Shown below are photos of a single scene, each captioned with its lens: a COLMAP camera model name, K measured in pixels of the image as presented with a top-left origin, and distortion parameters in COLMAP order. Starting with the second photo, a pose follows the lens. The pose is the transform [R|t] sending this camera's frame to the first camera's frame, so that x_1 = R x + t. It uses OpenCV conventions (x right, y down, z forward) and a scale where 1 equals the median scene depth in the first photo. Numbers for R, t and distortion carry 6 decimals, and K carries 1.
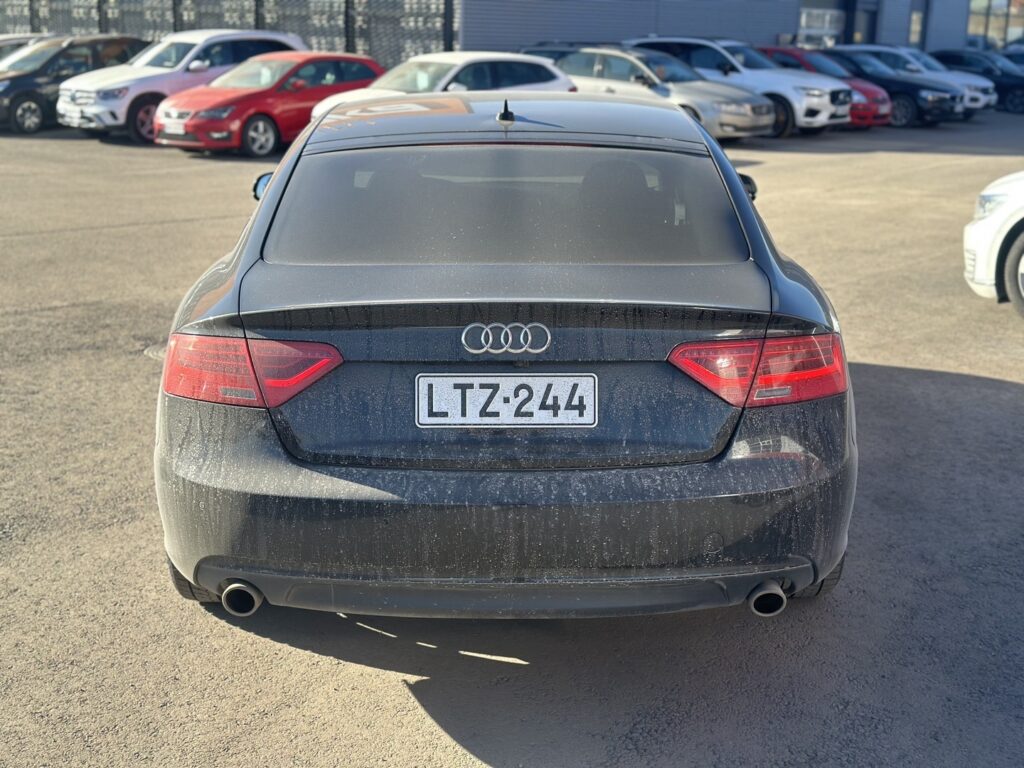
lens RADIAL K [[1478.1, 0, 512.0], [0, 1478.1, 384.0], [0, 0, 1]] dist [0.378144, 0.014435]
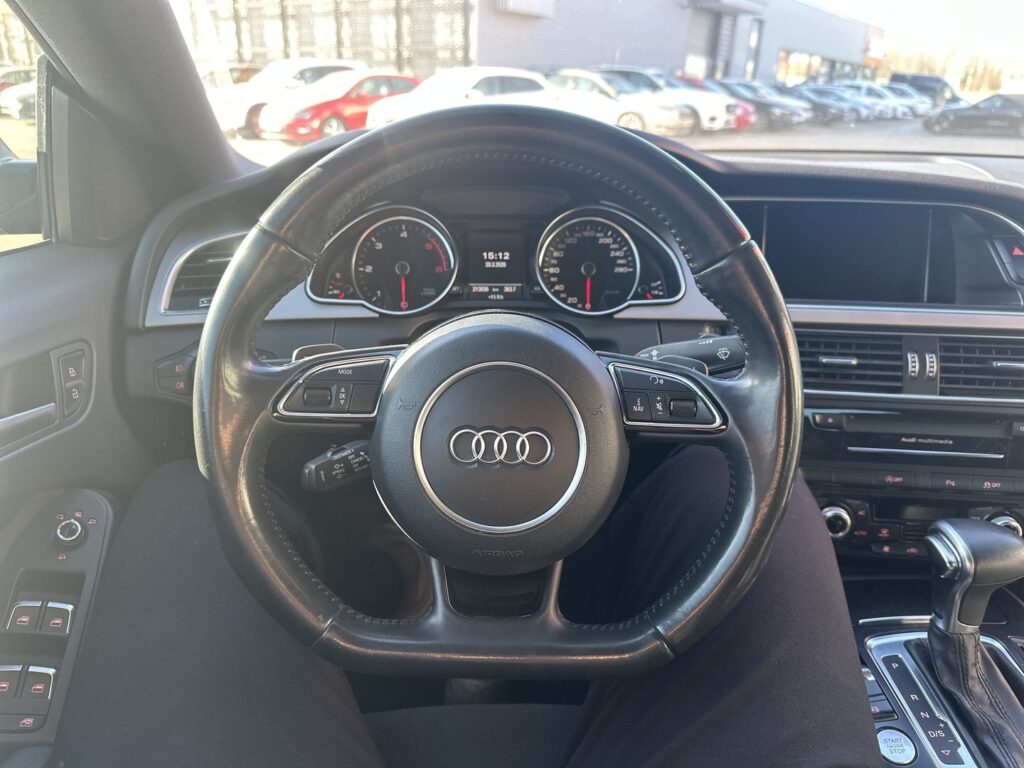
lens RADIAL K [[765.5, 0, 512.0], [0, 765.5, 384.0], [0, 0, 1]] dist [0.026044, -0.011809]
pose [[0.999714, -0.001352, 0.023878, -0.016686], [-0.002208, 0.988916, 0.148462, -0.033987], [-0.023814, -0.148472, 0.988630, 0.223668]]
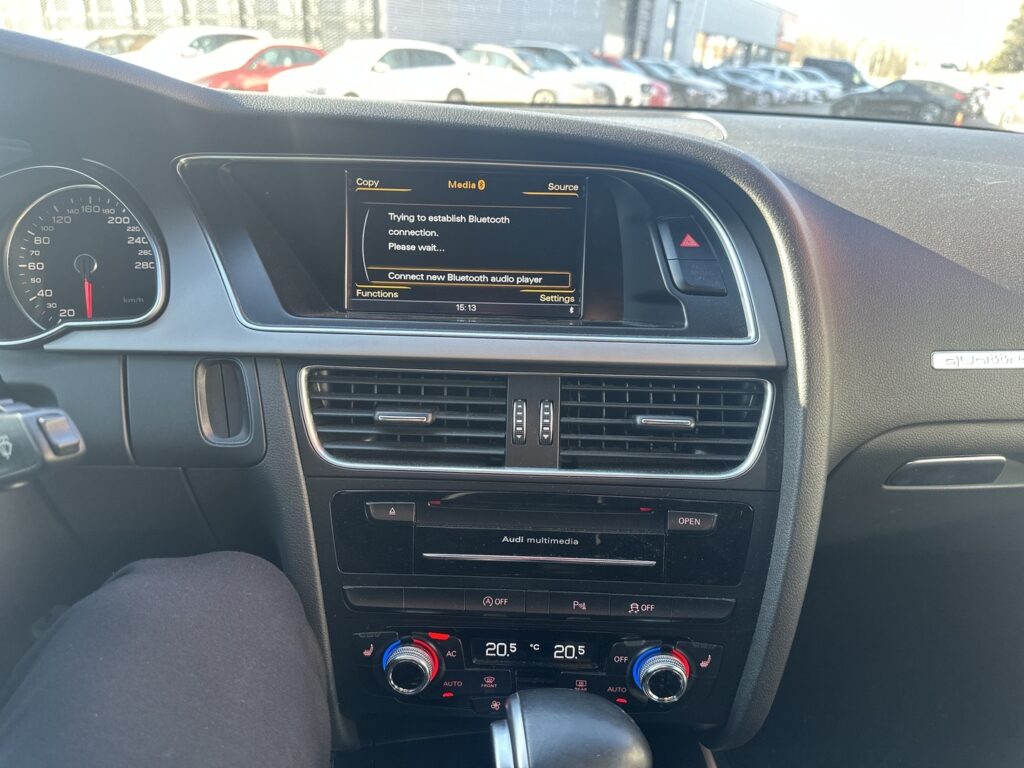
lens RADIAL K [[765.5, 0, 512.0], [0, 765.5, 384.0], [0, 0, 1]] dist [0.026044, -0.011809]
pose [[0.993398, -0.018328, 0.113241, -0.004353], [-0.001540, 0.984935, 0.172917, -0.034411], [-0.114705, -0.171950, 0.978405, 0.233446]]
